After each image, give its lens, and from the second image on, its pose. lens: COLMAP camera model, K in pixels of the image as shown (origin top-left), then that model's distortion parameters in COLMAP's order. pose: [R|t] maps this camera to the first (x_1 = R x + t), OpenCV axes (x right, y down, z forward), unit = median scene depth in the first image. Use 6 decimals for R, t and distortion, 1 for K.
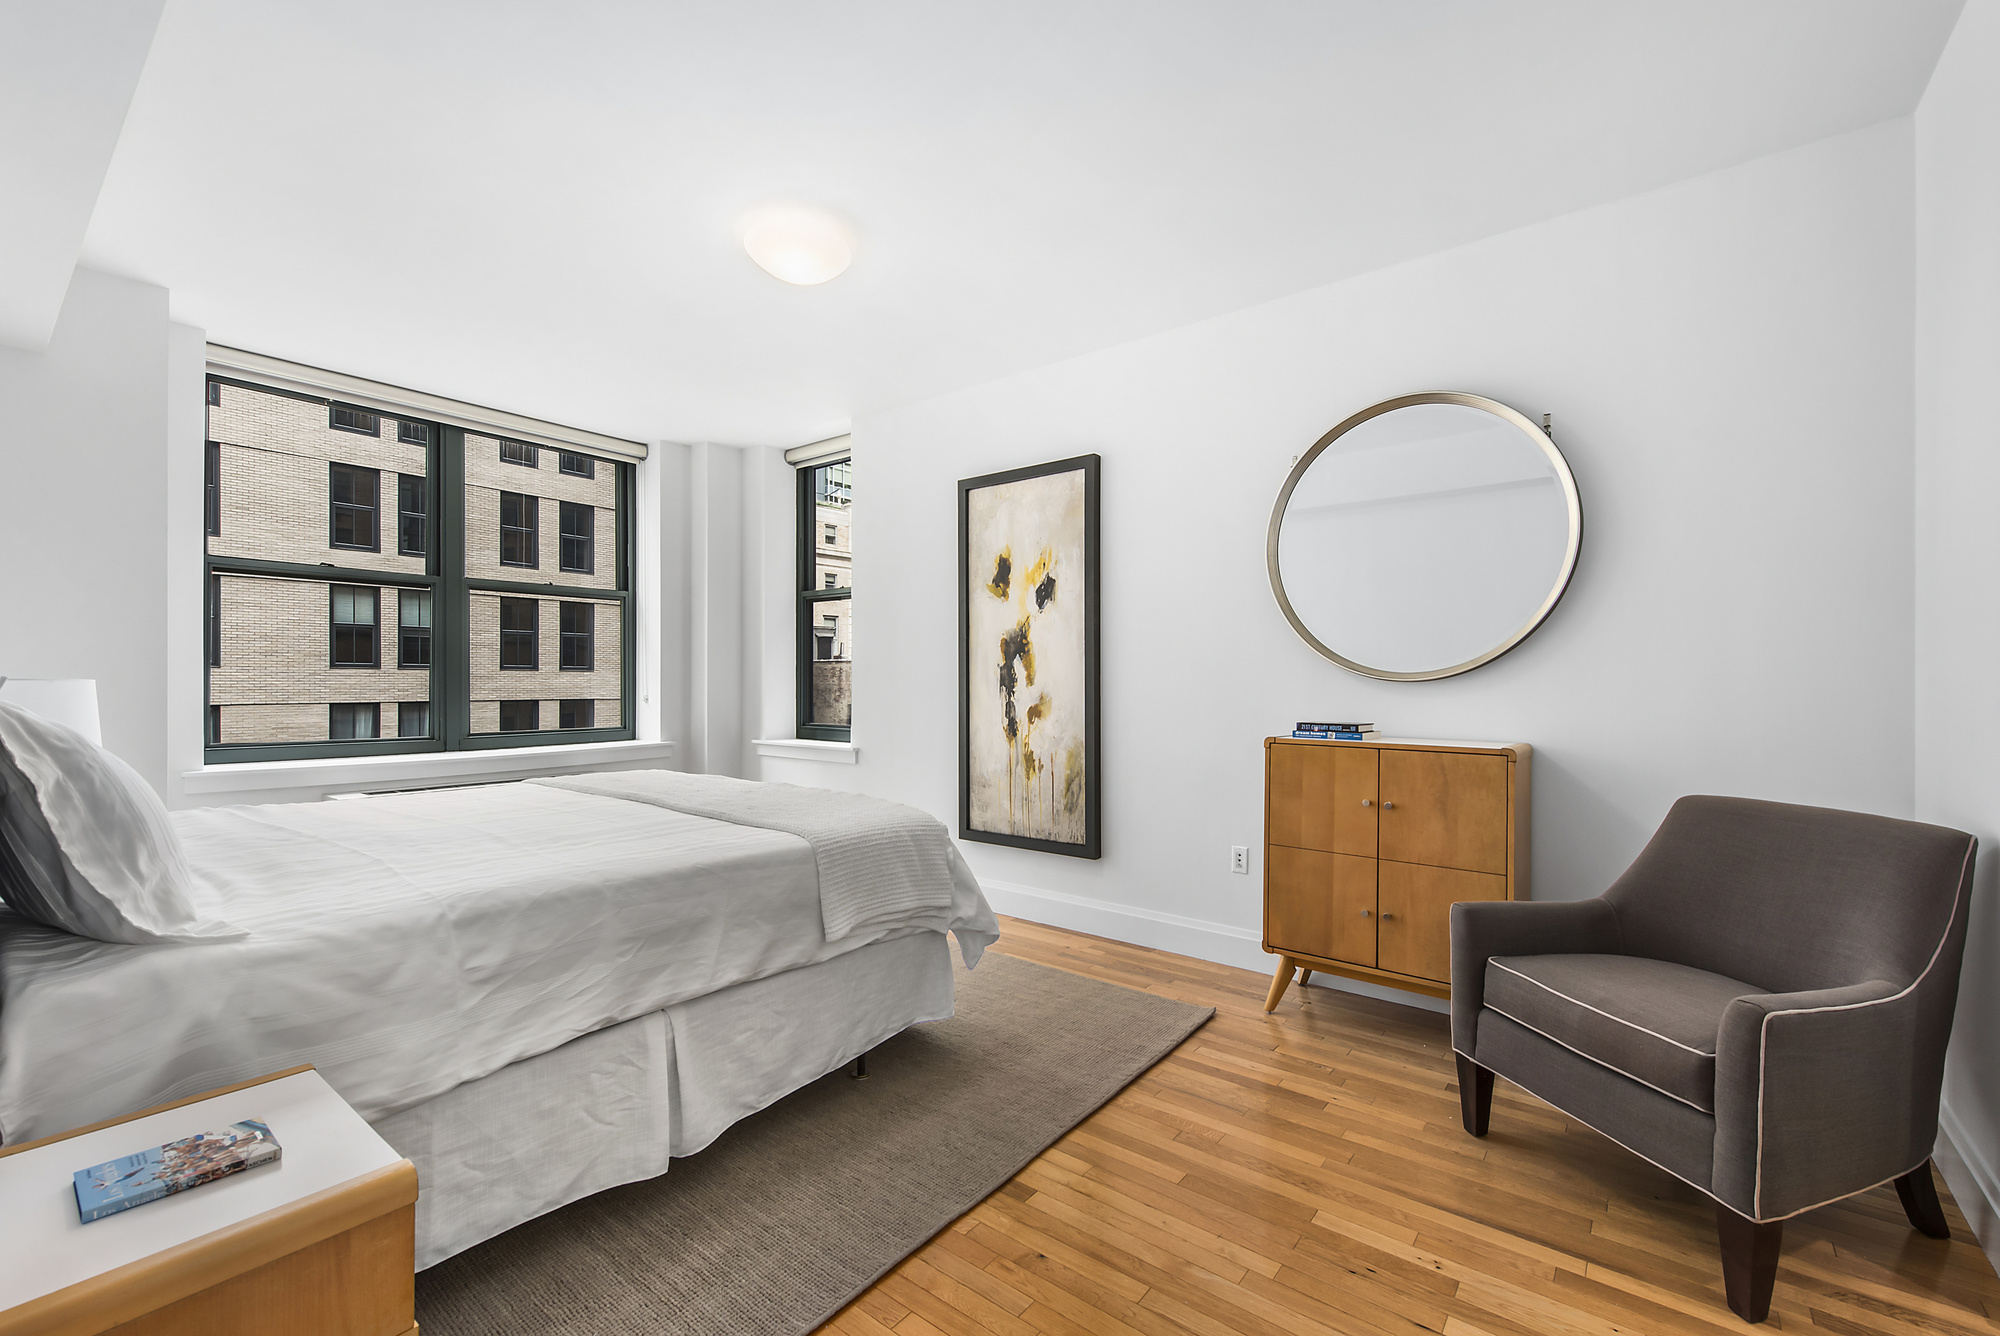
lens RADIAL K [[841.8, 0, 996.2], [0, 841.8, 674.7], [0, 0, 1]] dist [-0.000413, -0.000011]
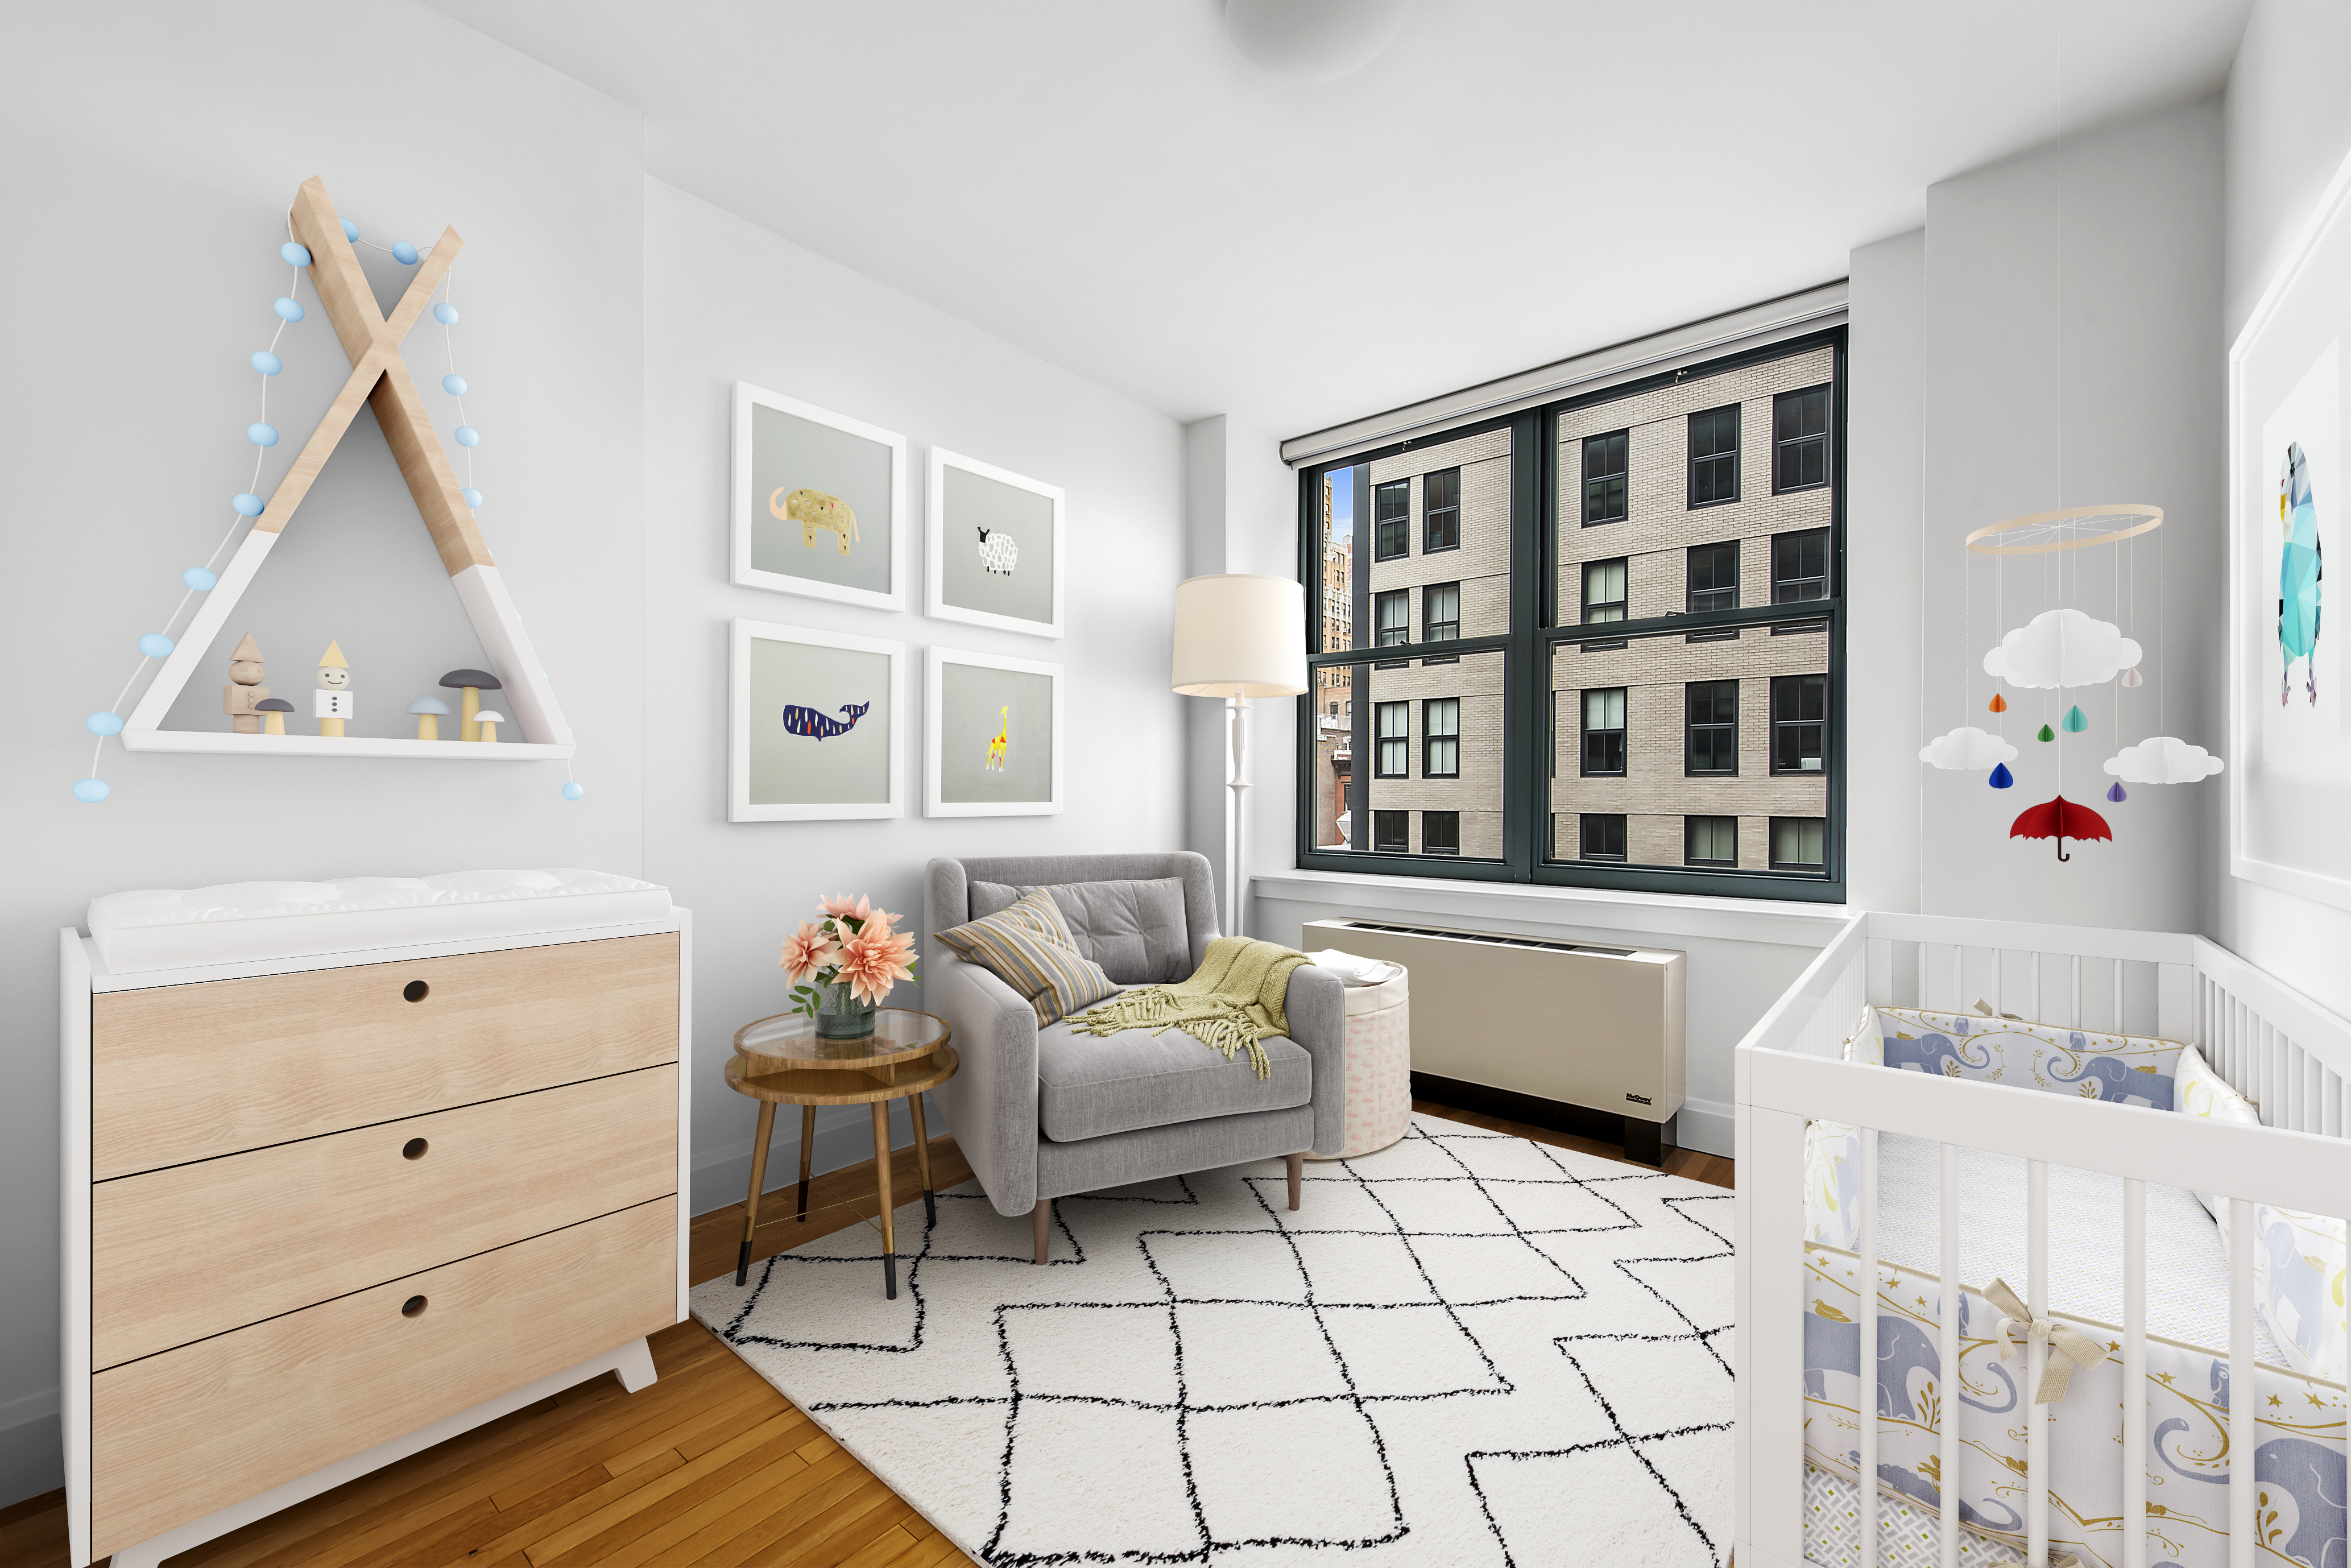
lens RADIAL K [[950.9, 0, 1168.9], [0, 950.9, 781.1], [0, 0, 1]] dist [0.001408, 0.000010]
pose [[-0.044003, -0.001650, -0.999030, 0.301592], [-0.002641, 0.999995, -0.001535, 0.000736], [0.999028, 0.002571, -0.044007, 0.544453]]
